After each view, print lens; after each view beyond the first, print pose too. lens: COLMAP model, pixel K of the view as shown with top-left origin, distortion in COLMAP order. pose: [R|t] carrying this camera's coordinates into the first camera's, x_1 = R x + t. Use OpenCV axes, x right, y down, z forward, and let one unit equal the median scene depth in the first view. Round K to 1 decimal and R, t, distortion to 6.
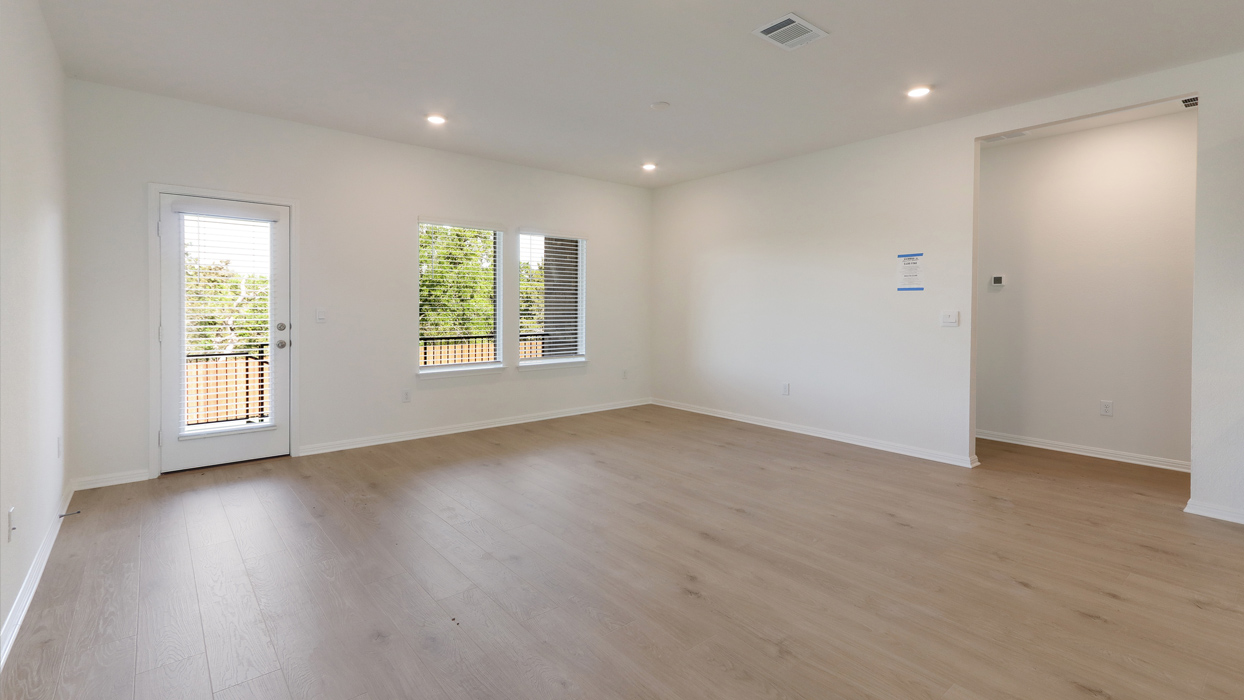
lens RADIAL K [[576.0, 0, 617.4], [0, 576.0, 312.7], [0, 0, 1]] dist [0.001935, -0.000064]
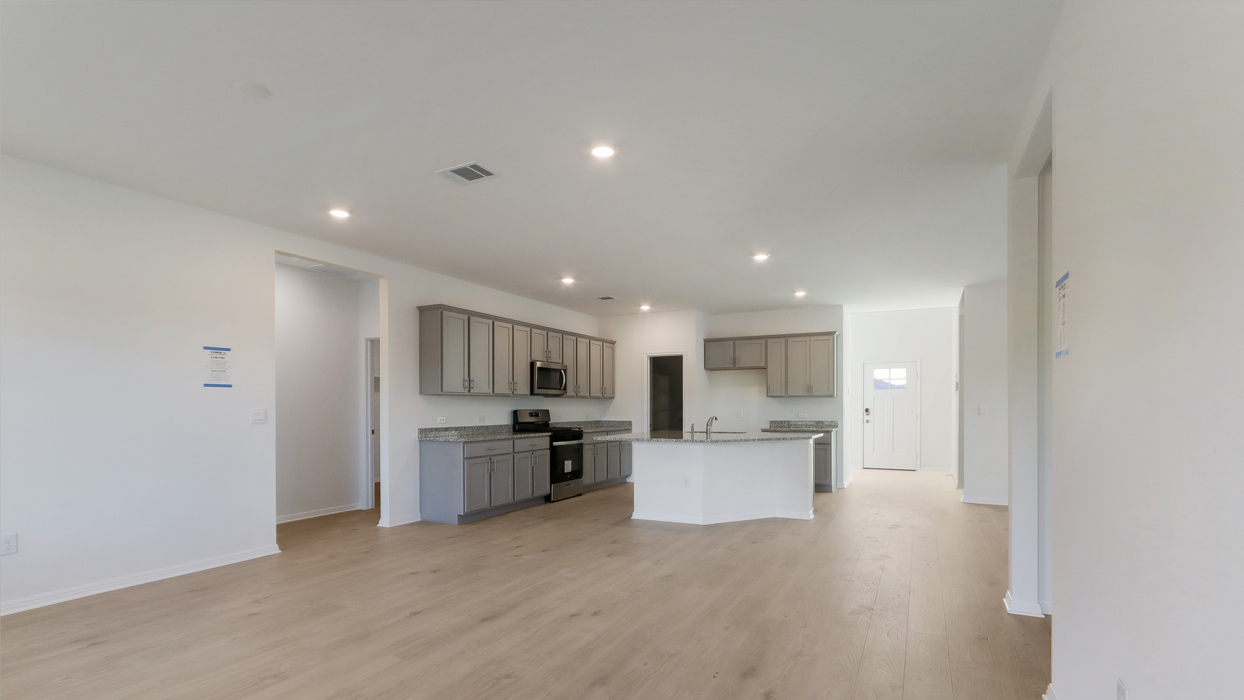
lens RADIAL K [[592.6, 0, 620.3], [0, 592.6, 406.8], [0, 0, 1]] dist [-0.000018, -0.000041]
pose [[-0.409729, -0.004590, 0.912196, -0.670645], [0.014889, 0.999820, 0.011718, -0.009032], [-0.912086, 0.018383, -0.409587, 0.869052]]
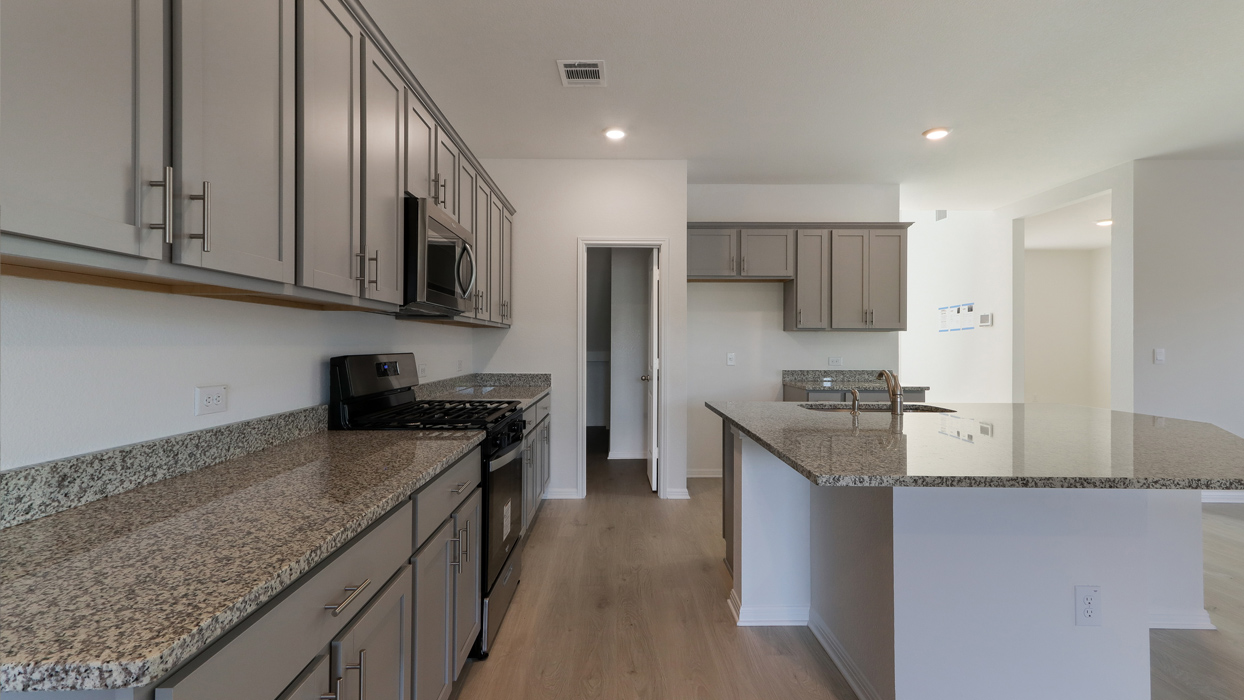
lens RADIAL K [[570.1, 0, 615.3], [0, 570.1, 340.6], [0, 0, 1]] dist [0.000565, -0.000094]
pose [[-0.779550, -0.005059, 0.626320, 0.558183], [0.001656, 0.999947, 0.010139, -0.002603], [-0.626338, 0.008941, -0.779500, 0.673435]]
